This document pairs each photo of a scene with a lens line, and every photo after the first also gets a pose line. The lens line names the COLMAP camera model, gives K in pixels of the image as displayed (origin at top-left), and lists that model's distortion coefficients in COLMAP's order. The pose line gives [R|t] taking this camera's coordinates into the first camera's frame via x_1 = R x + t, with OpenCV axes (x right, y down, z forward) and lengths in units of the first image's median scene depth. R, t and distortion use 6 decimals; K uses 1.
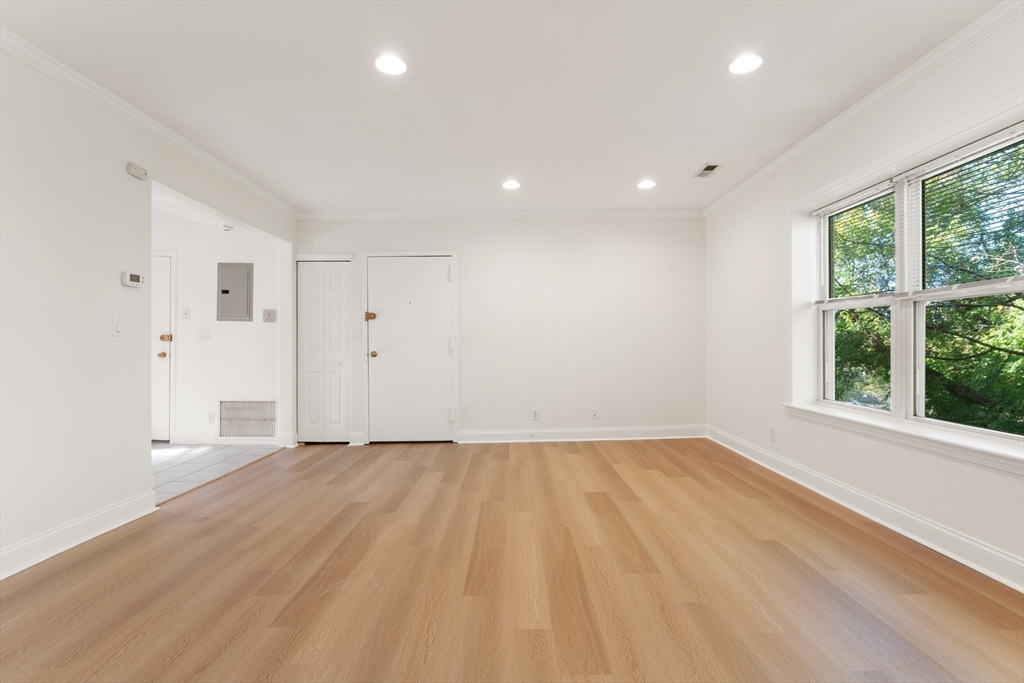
lens RADIAL K [[479.6, 0, 513.4], [0, 479.6, 343.9], [0, 0, 1]] dist [-0.002904, -0.000524]
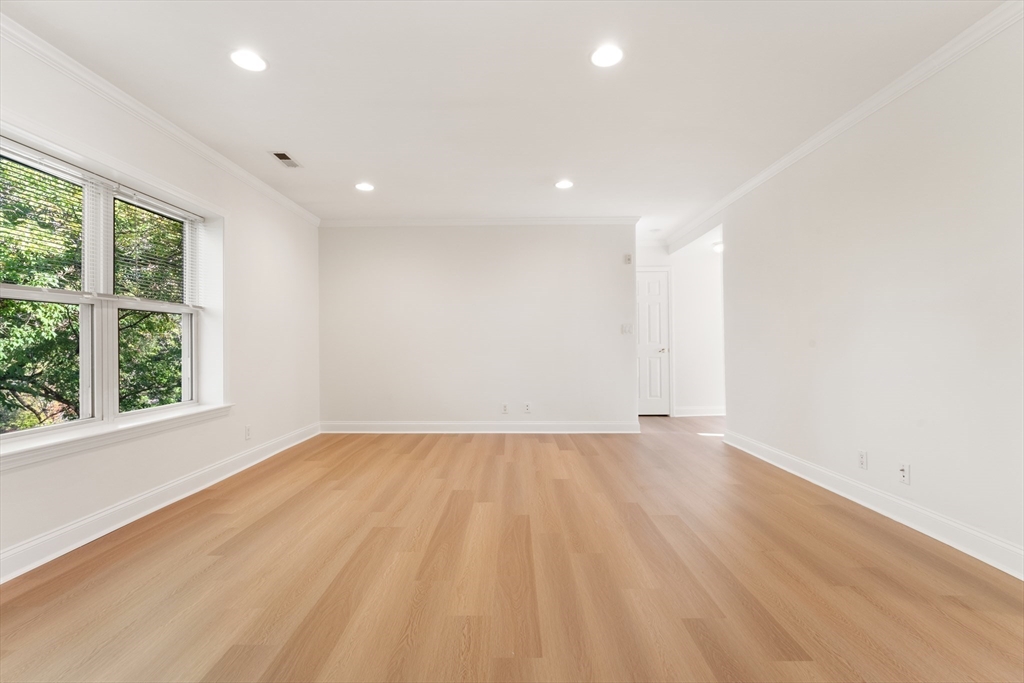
lens RADIAL K [[431.5, 0, 511.2], [0, 431.5, 351.4], [0, 0, 1]] dist [0.000961, 0.000122]
pose [[-0.999894, 0.013657, 0.005023, -0.054566], [0.013771, 0.999631, 0.023398, 0.003397], [-0.004702, 0.023465, -0.999714, 1.918895]]
